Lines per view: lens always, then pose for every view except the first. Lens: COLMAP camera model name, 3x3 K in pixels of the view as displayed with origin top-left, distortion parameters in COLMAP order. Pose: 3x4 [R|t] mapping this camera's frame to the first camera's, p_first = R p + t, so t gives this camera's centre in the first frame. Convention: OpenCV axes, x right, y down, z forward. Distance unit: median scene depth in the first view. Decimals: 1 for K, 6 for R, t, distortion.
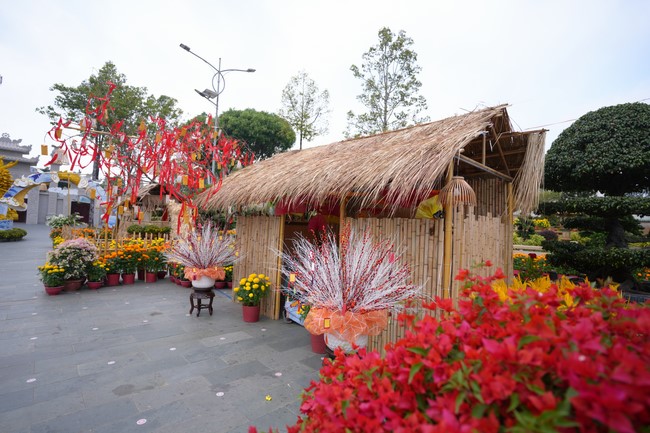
lens RADIAL K [[323.0, 0, 325.3], [0, 323.0, 211.9], [0, 0, 1]] dist [-0.050580, 0.023752]
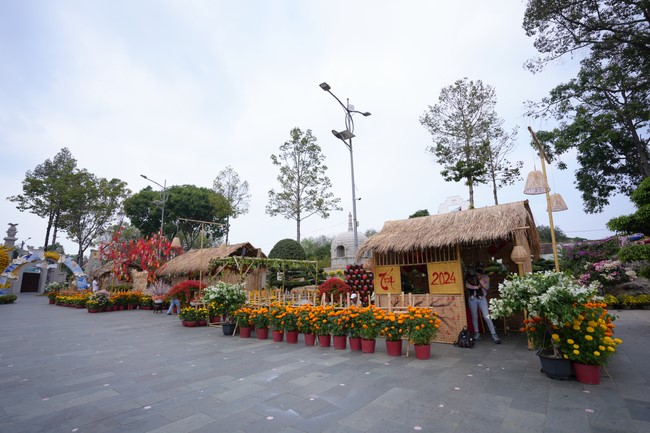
lens RADIAL K [[323.0, 0, 319.7], [0, 323.0, 217.0], [0, 0, 1]] dist [-0.050580, 0.023752]
pose [[0.989162, -0.028356, 0.144064, 0.082106], [0.050701, 0.986787, -0.153888, -0.001375], [-0.137797, 0.159525, 0.977529, -0.264732]]
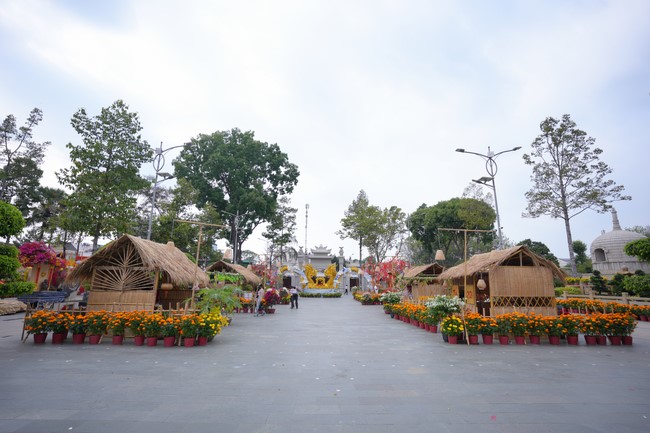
lens RADIAL K [[323.0, 0, 318.4], [0, 323.0, 217.3], [0, 0, 1]] dist [-0.050580, 0.023752]
pose [[0.733593, -0.172355, -0.657370, 0.274405], [0.047622, 0.977965, -0.203267, -0.008055], [0.677919, 0.117810, 0.725635, -0.422592]]
